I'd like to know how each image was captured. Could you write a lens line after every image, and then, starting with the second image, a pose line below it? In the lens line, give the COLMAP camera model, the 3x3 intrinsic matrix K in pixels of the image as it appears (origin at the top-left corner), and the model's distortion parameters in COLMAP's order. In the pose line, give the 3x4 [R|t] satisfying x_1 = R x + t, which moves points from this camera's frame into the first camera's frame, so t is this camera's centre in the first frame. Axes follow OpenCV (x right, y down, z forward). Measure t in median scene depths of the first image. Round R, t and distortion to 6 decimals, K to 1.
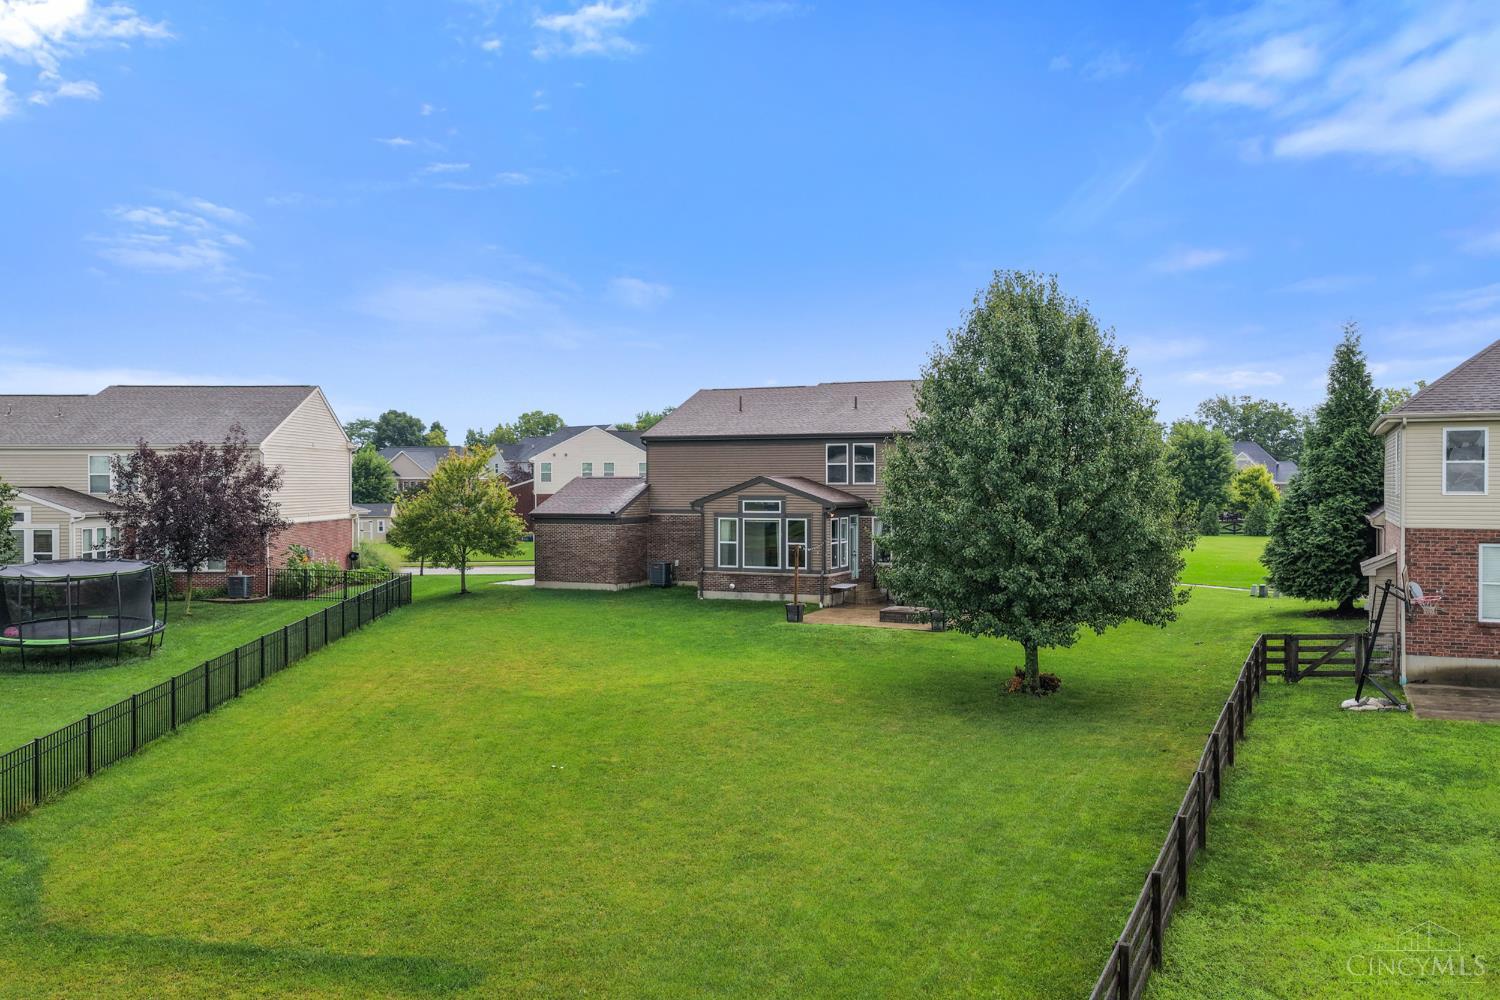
lens RADIAL K [[1238.6, 0, 752.8], [0, 1238.6, 497.2], [0, 0, 1]] dist [-0.004881, 0.007792]
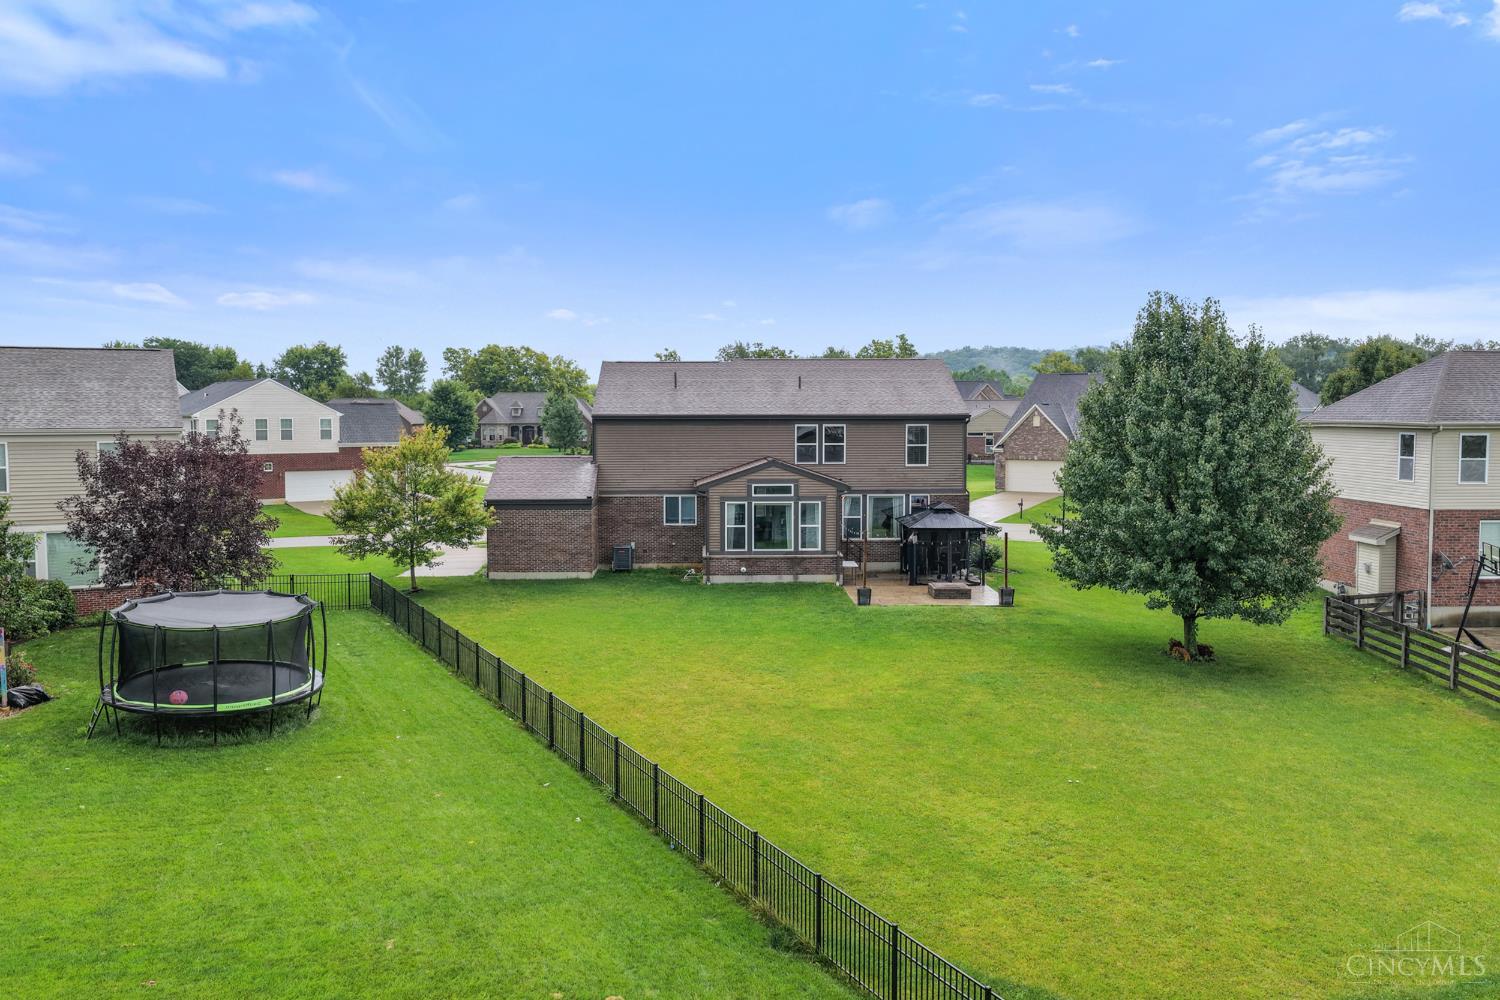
lens RADIAL K [[1238.6, 0, 748.4], [0, 1238.6, 493.0], [0, 0, 1]] dist [-0.004881, 0.007792]
pose [[0.895702, -0.030574, 0.443603, -0.458377], [0.006770, 0.998455, 0.055146, -0.045918], [-0.444604, -0.046391, 0.894525, 0.102602]]
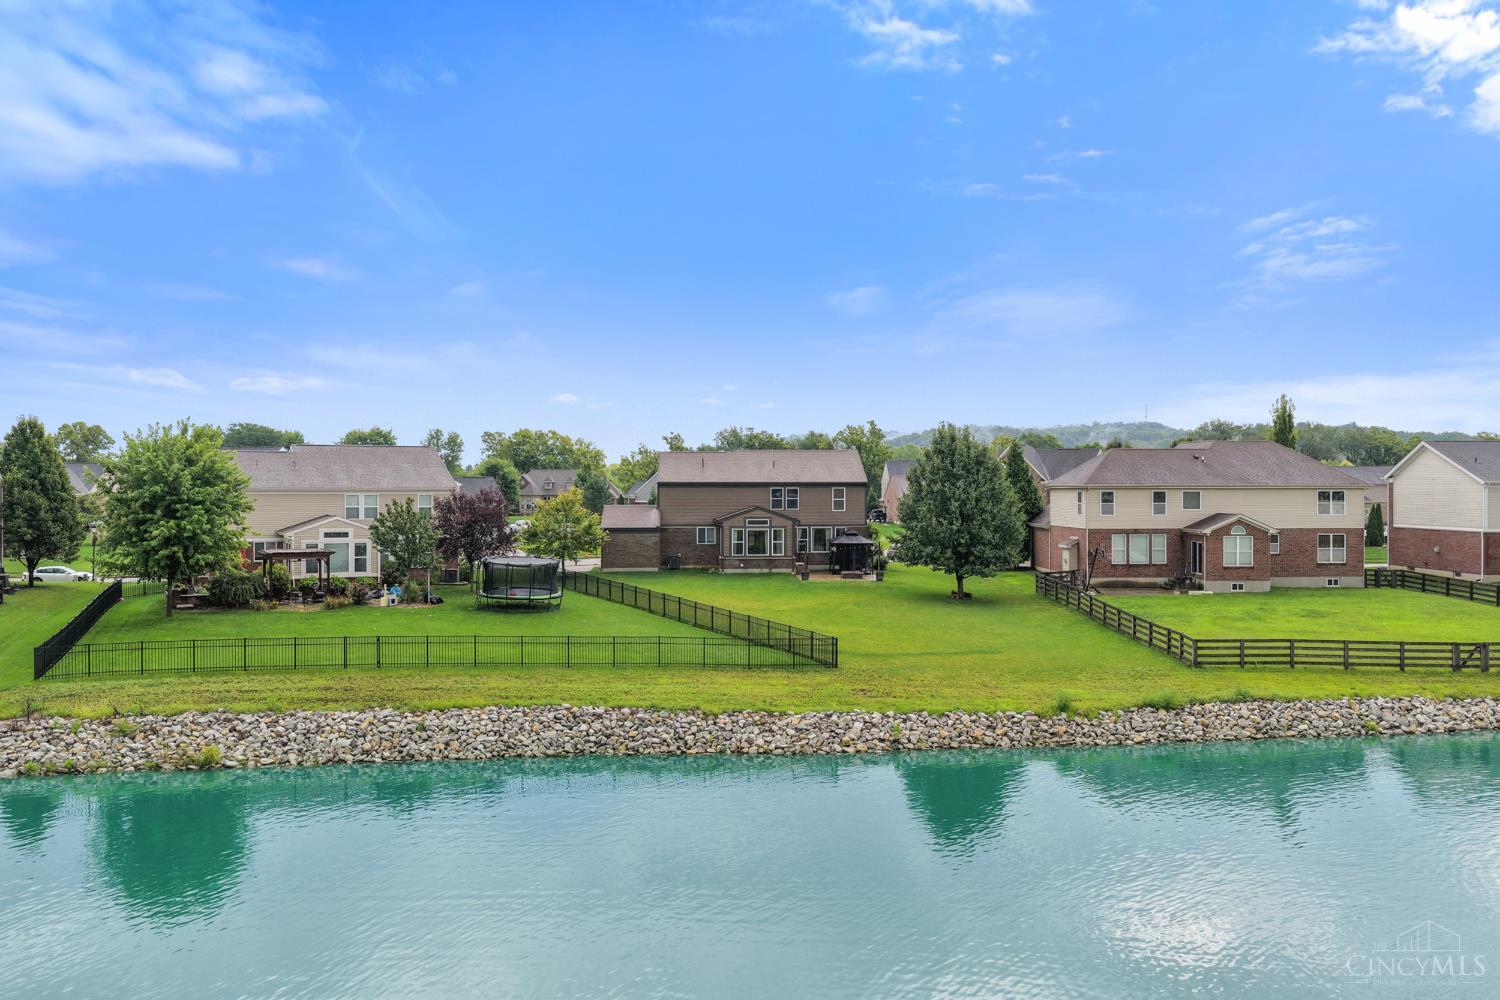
lens RADIAL K [[1238.6, 0, 745.9], [0, 1238.6, 502.3], [0, 0, 1]] dist [-0.004881, 0.007792]
pose [[0.893558, -0.005510, 0.448915, -0.845342], [0.005815, 0.999983, 0.000698, -0.024232], [-0.448911, 0.001987, 0.893574, -0.660927]]
